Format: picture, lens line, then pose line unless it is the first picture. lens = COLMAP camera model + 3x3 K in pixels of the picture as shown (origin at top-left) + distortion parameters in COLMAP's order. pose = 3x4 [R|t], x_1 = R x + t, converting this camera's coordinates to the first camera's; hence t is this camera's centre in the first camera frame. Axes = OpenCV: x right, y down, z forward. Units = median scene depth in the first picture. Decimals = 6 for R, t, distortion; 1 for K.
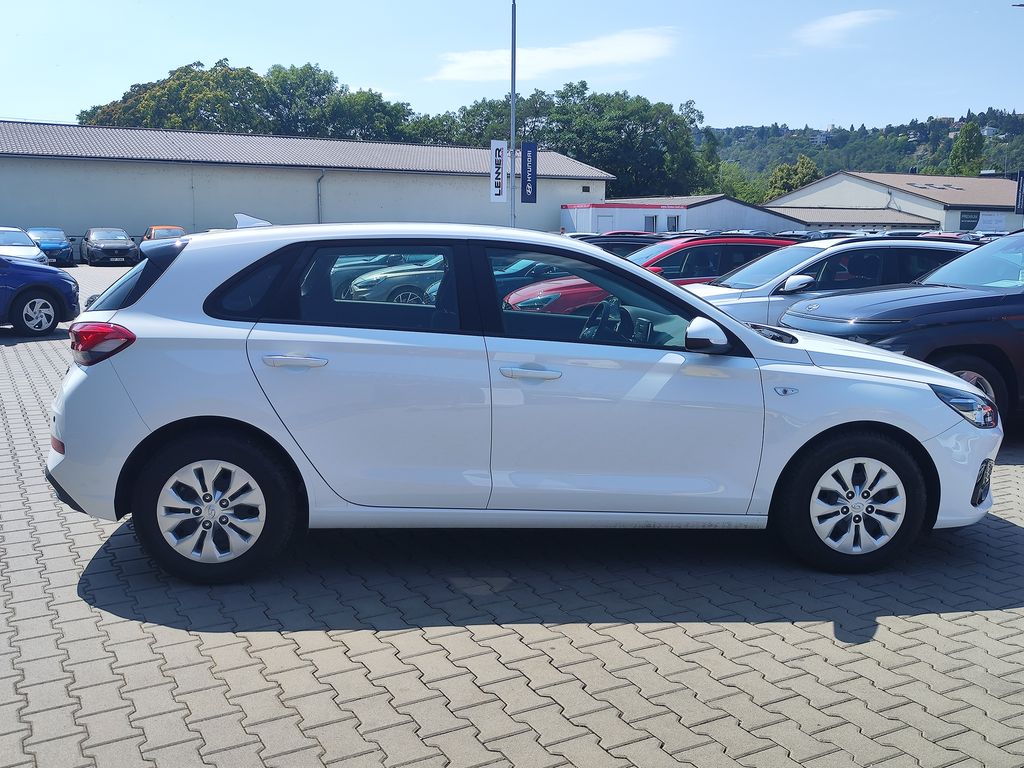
lens RADIAL K [[994.0, 0, 512.0], [0, 994.0, 384.0], [0, 0, 1]] dist [0.005970, -0.015317]
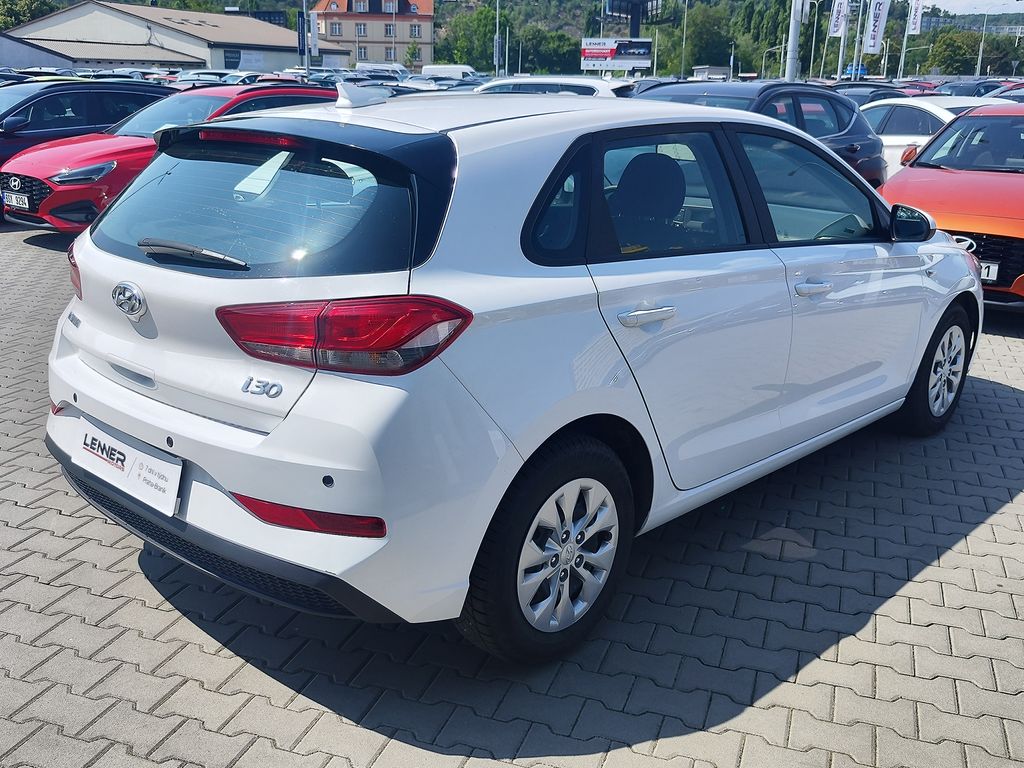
lens RADIAL K [[994.0, 0, 512.0], [0, 994.0, 384.0], [0, 0, 1]] dist [0.005970, -0.015317]
pose [[0.751085, -0.186899, 0.633198, -0.710351], [0.086308, 0.978658, 0.186492, -0.108205], [-0.654539, -0.085422, 0.751187, 0.517006]]
